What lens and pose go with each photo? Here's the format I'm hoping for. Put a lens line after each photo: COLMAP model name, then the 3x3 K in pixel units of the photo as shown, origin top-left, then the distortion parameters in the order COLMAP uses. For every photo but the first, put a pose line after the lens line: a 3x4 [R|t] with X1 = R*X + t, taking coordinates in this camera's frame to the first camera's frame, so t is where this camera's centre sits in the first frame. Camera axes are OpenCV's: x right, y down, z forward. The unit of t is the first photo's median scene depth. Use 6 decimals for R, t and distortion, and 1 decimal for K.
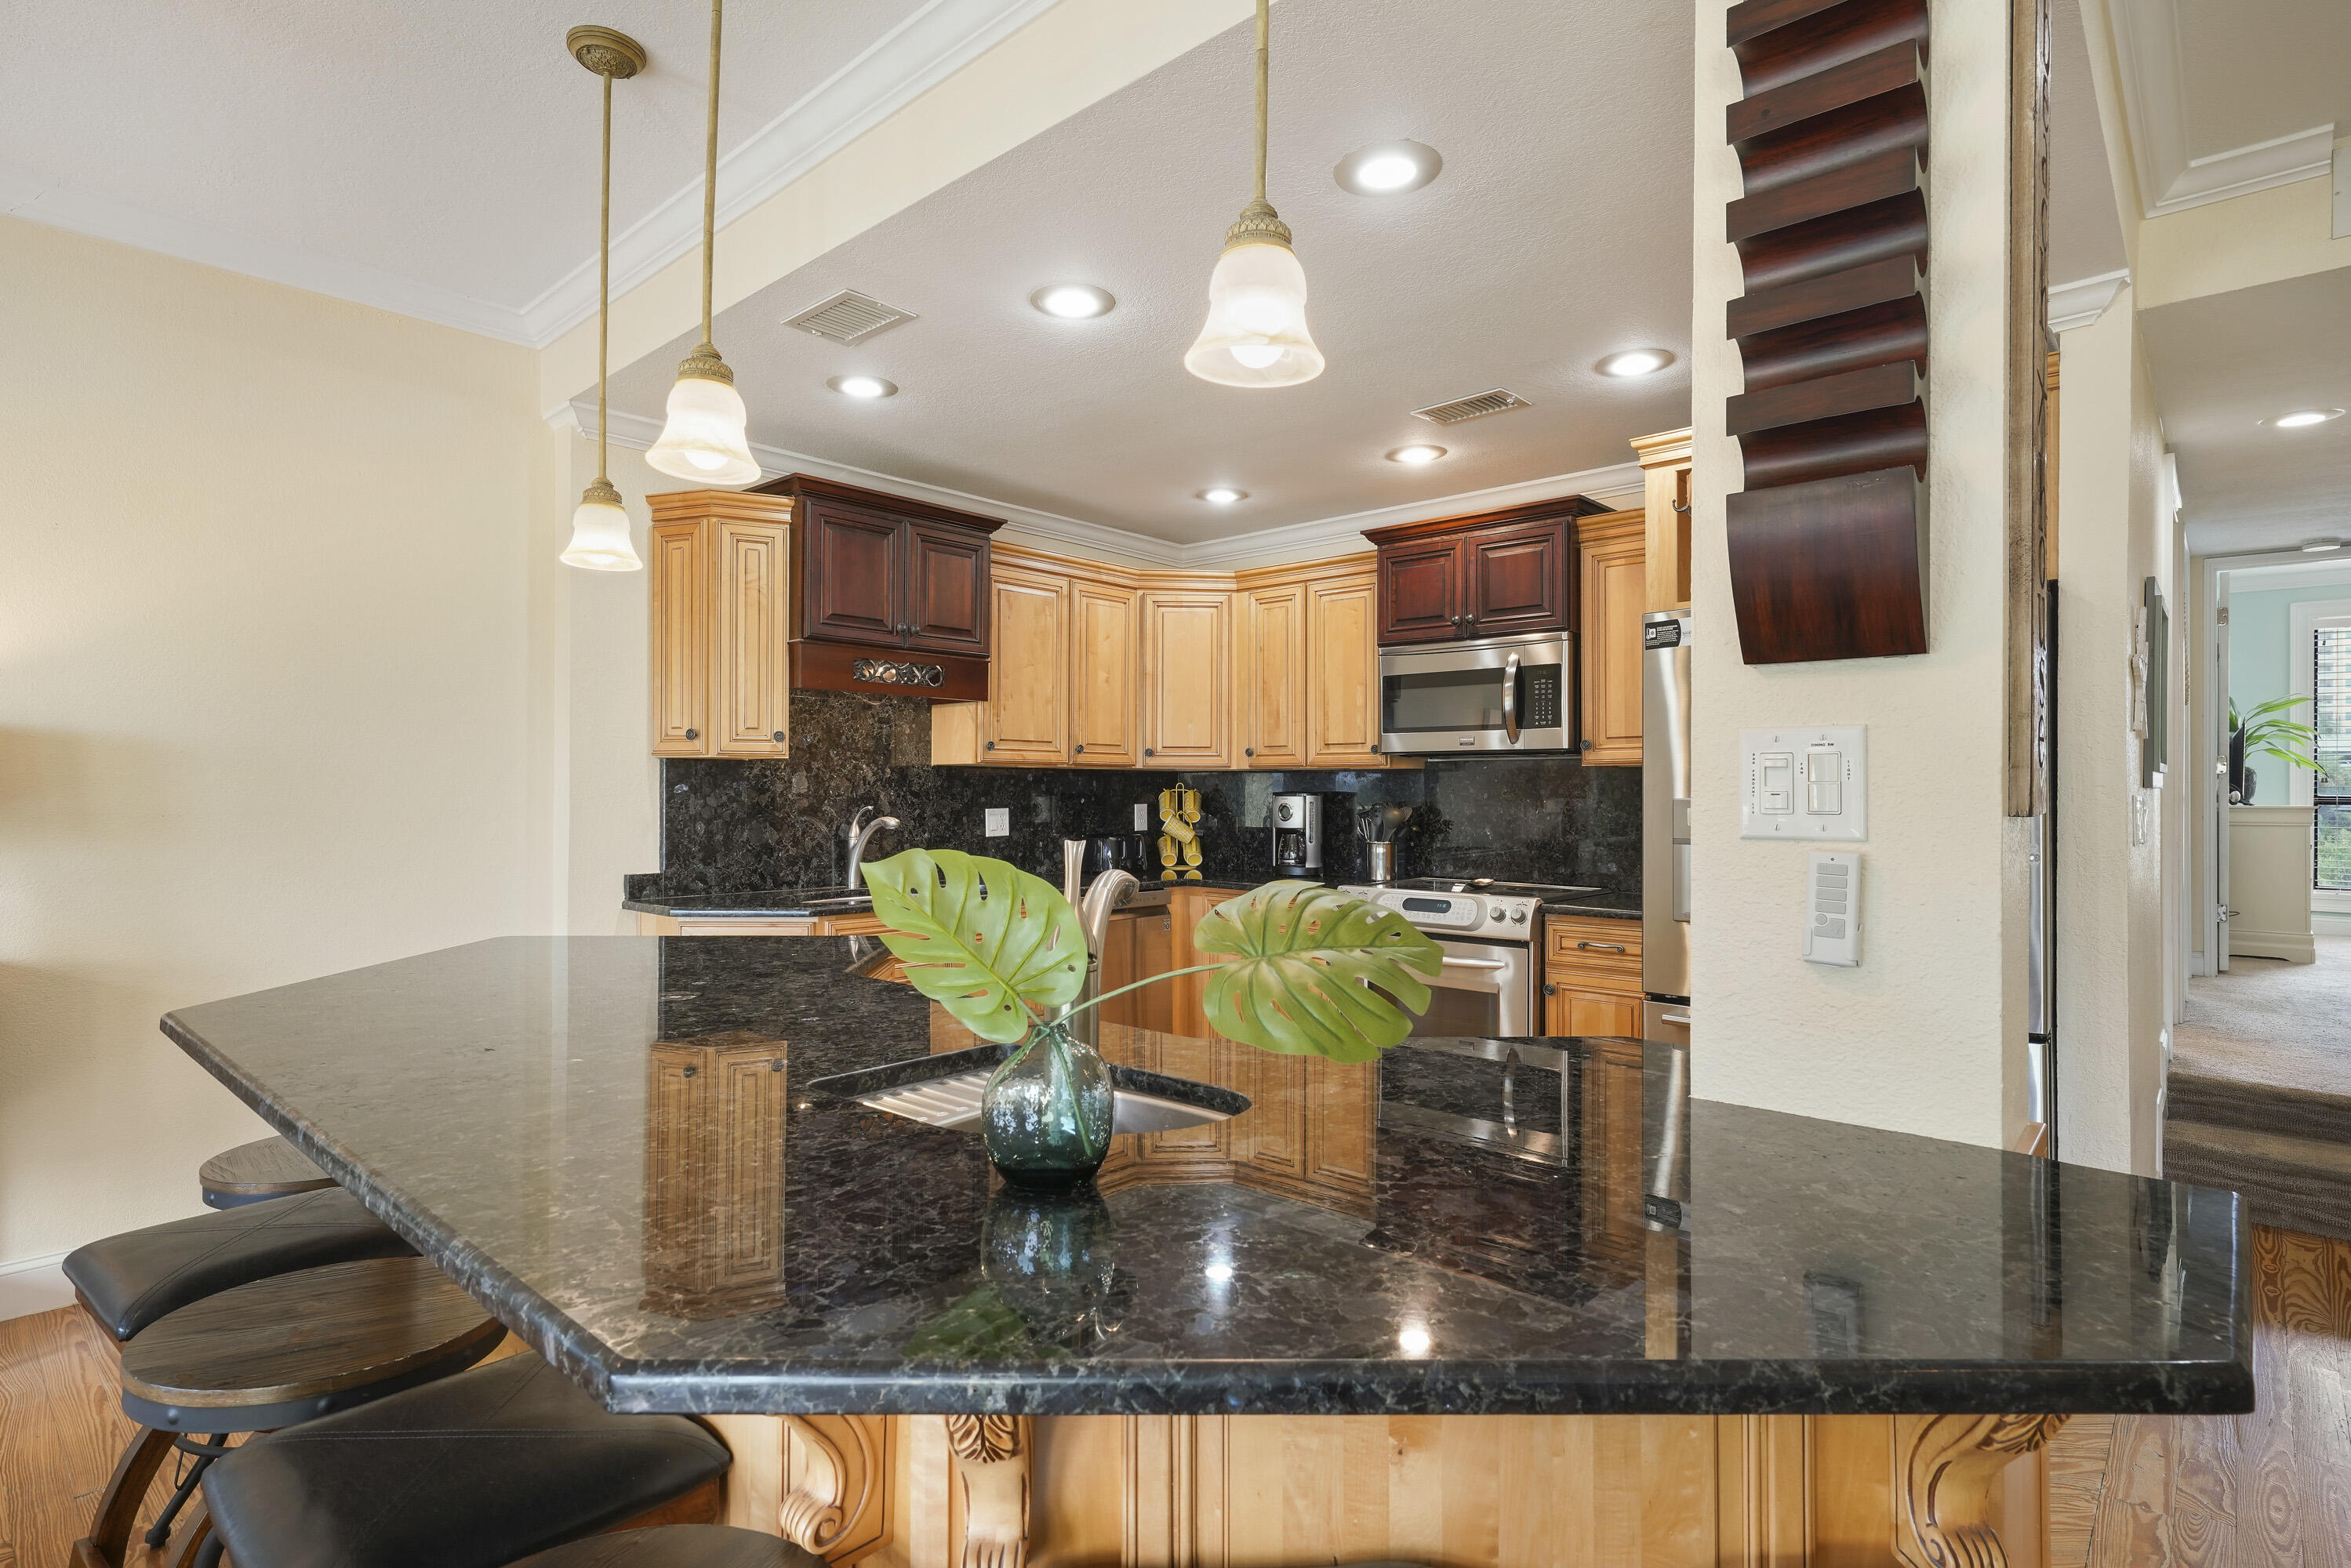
lens RADIAL K [[1166.6, 0, 1179.1], [0, 1166.6, 790.0], [0, 0, 1]] dist [0.002743, 0.001866]
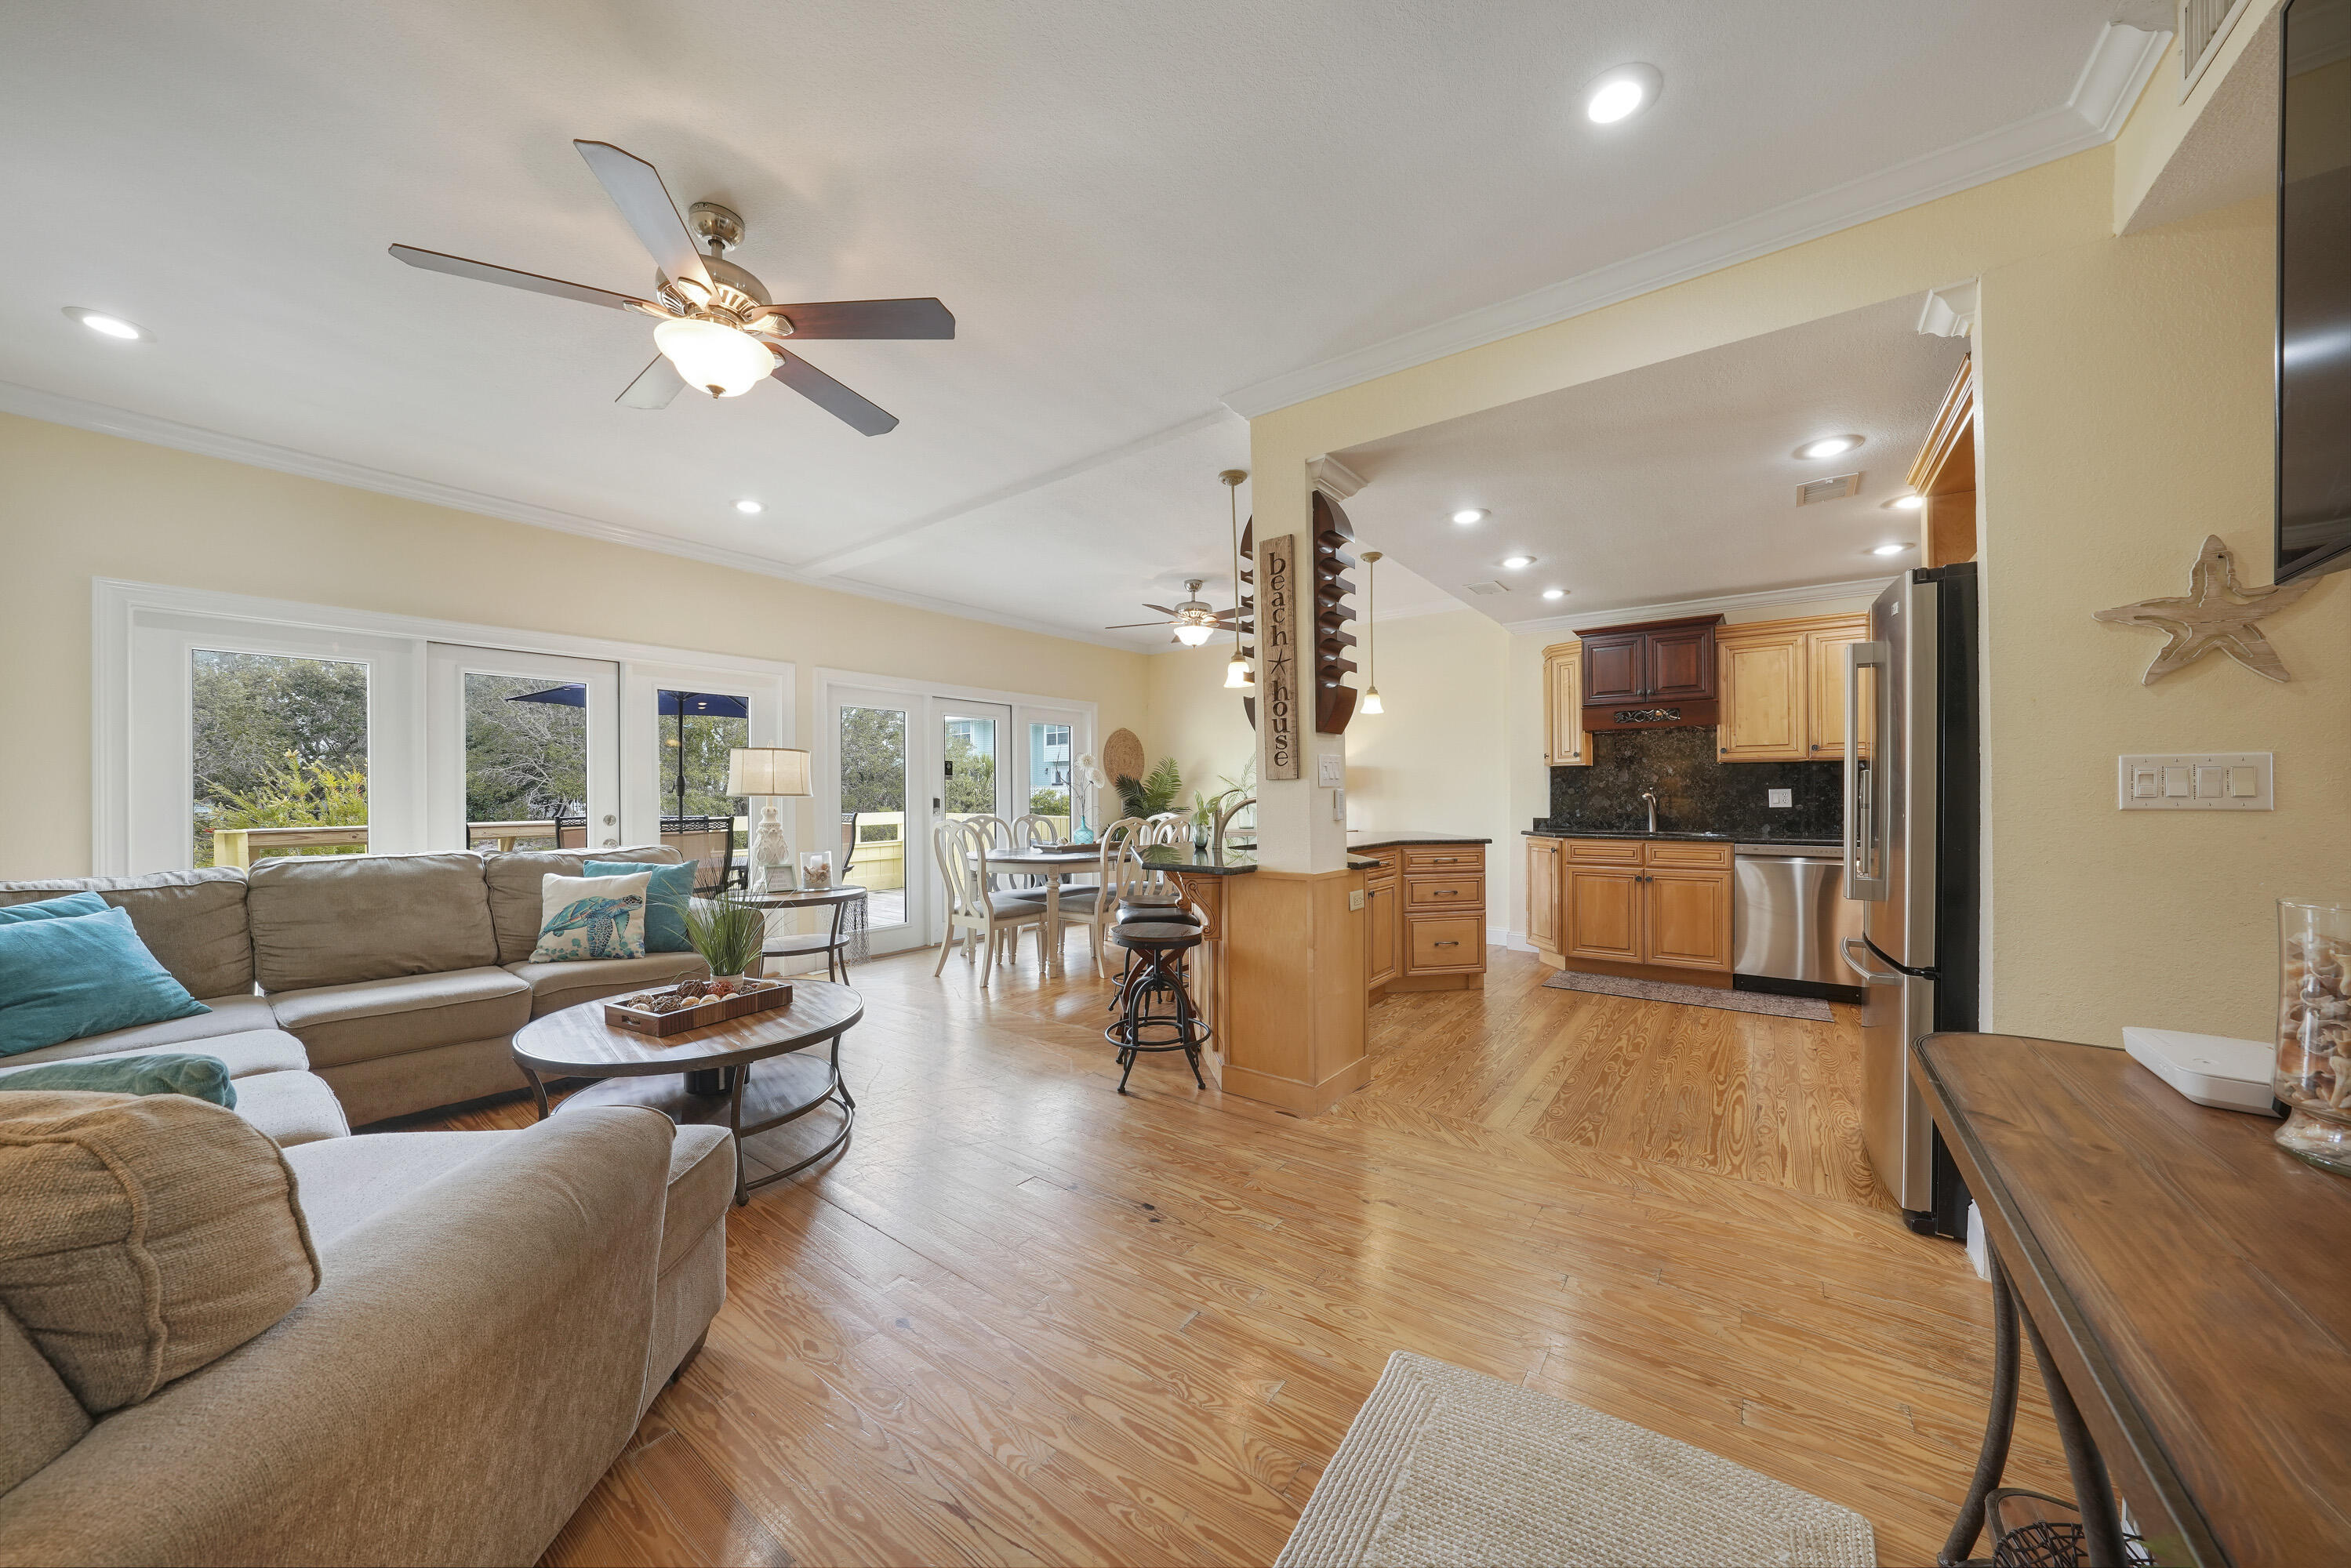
lens RADIAL K [[811.4, 0, 1183.6], [0, 811.4, 792.0], [0, 0, 1]] dist [-0.018824, 0.000585]
pose [[0.122980, -0.002637, -0.992406, 0.978520], [0.007671, 0.999969, -0.001706, 0.019191], [0.992379, -0.007403, 0.122997, 0.130080]]
